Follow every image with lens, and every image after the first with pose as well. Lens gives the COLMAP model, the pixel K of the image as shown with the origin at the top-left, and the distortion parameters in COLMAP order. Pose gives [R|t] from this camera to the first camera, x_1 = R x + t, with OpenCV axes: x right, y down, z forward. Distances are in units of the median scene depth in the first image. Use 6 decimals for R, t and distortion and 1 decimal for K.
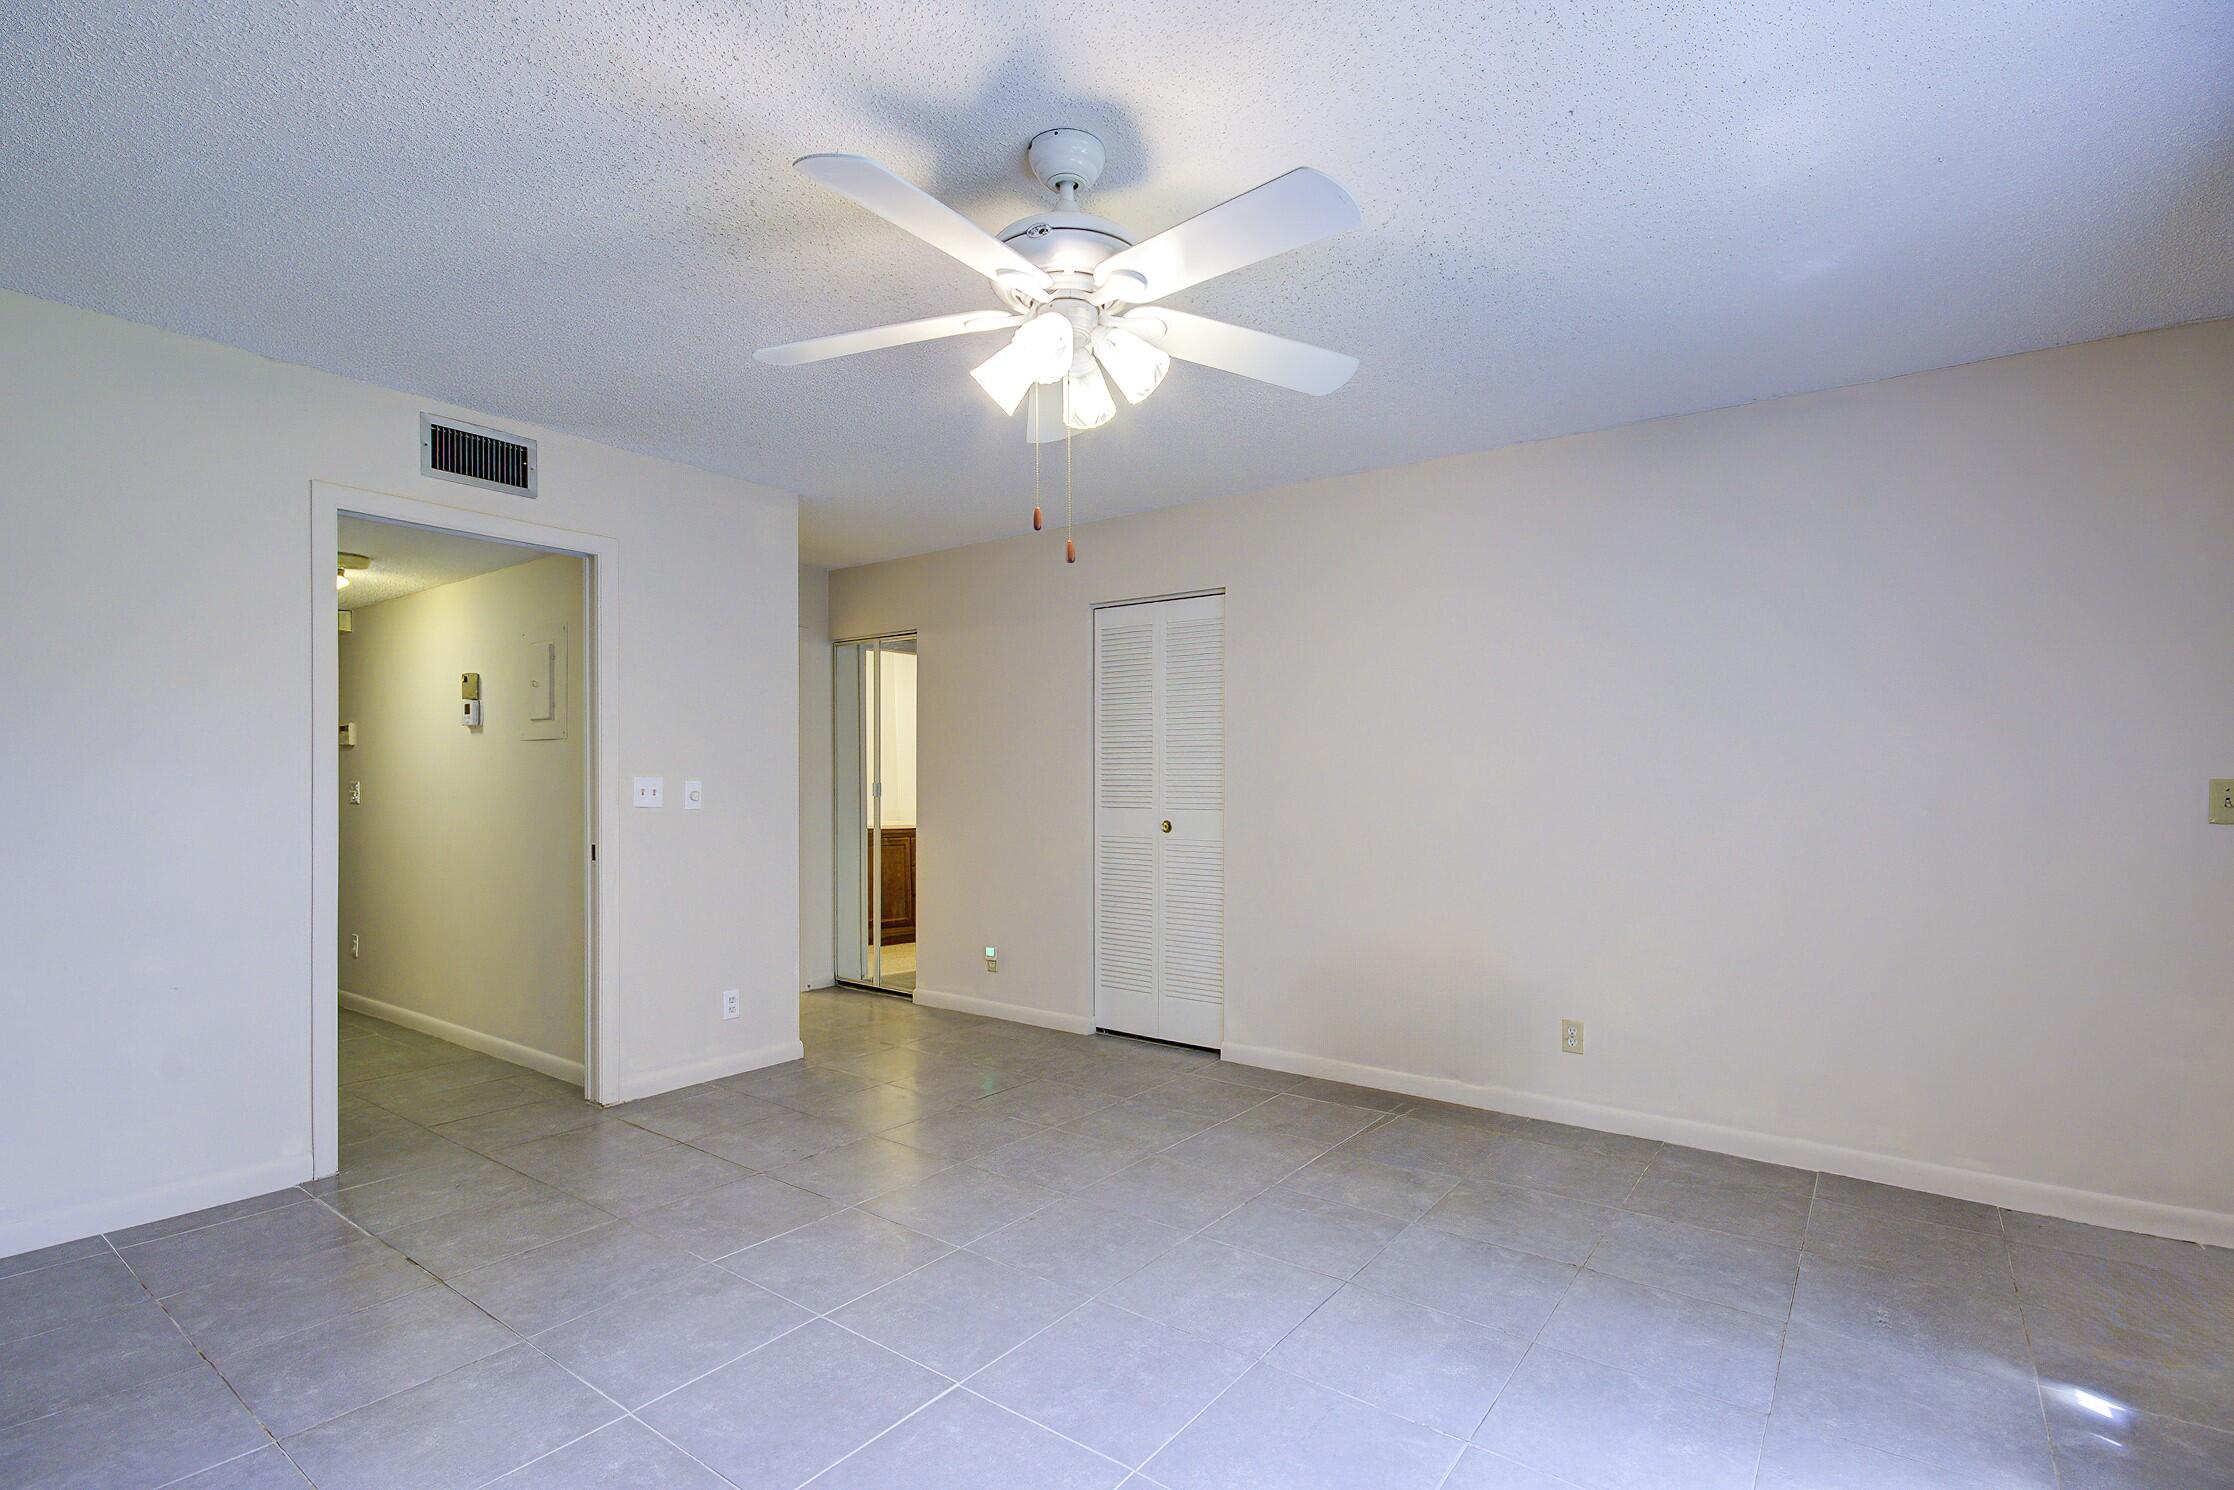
lens RADIAL K [[1047.5, 0, 1125.1], [0, 1047.5, 765.0], [0, 0, 1]] dist [-0.008746, -0.000618]
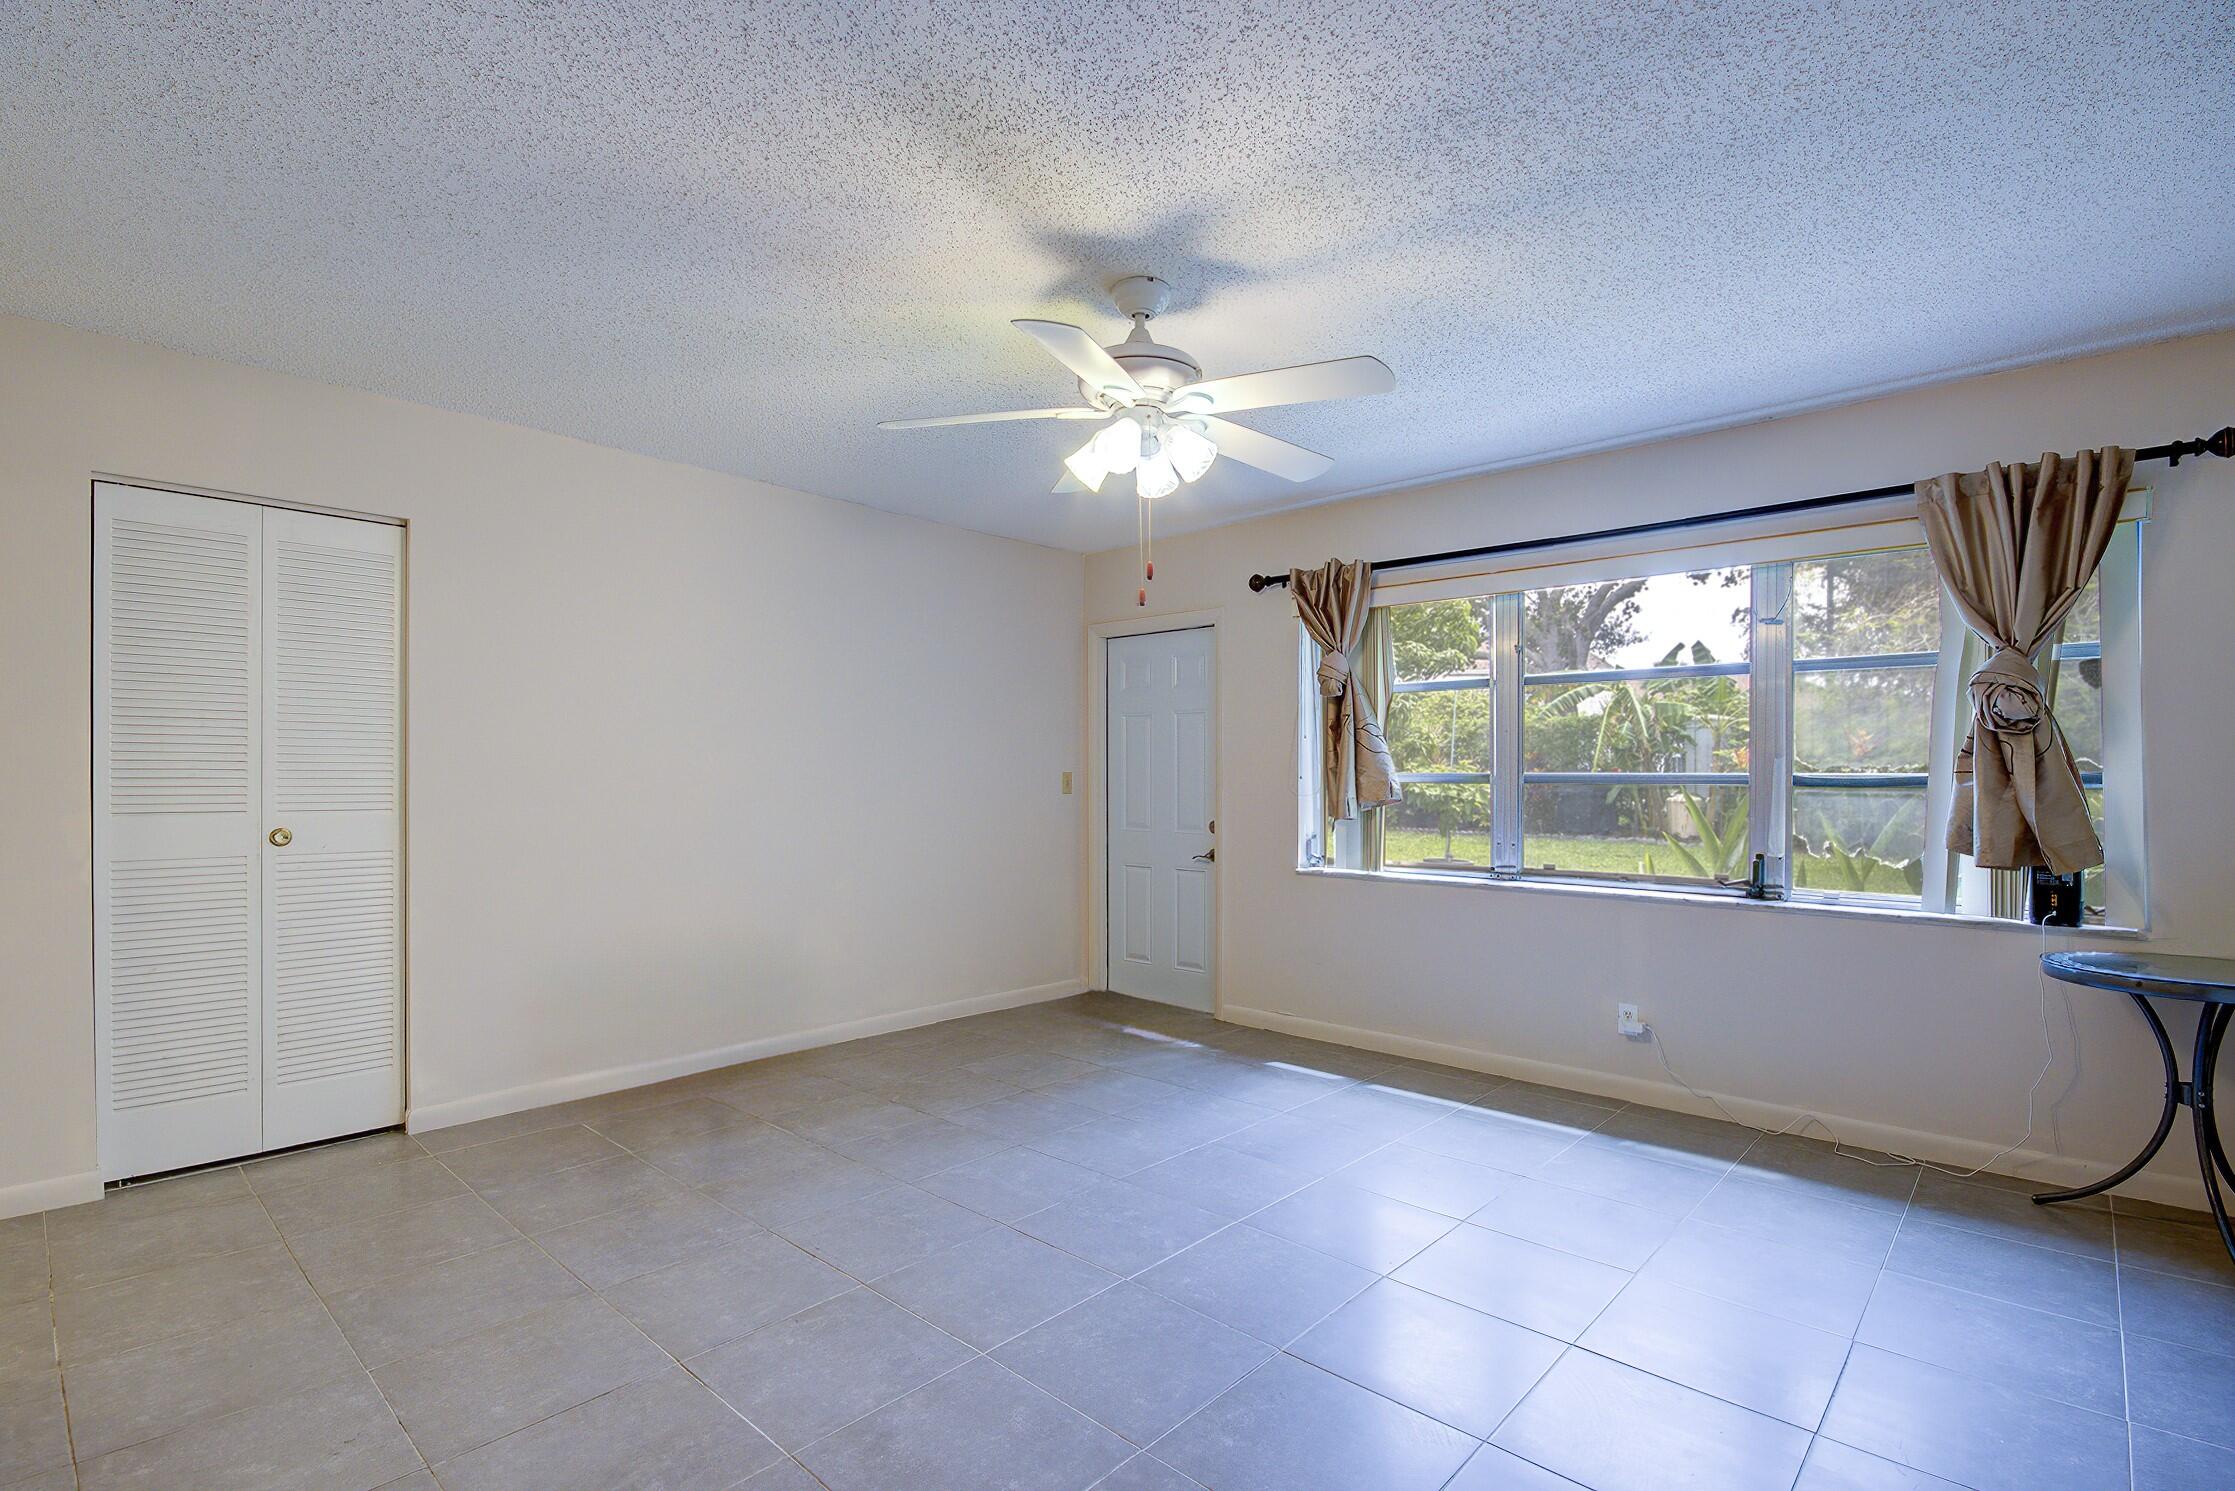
lens RADIAL K [[1047.9, 0, 1125.6], [0, 1047.9, 765.5], [0, 0, 1]] dist [-0.008746, -0.000618]
pose [[0.103606, 0.002574, 0.994615, -0.909755], [-0.018674, 0.999825, -0.000642, 0.002188], [-0.994443, -0.018507, 0.103636, 0.594877]]
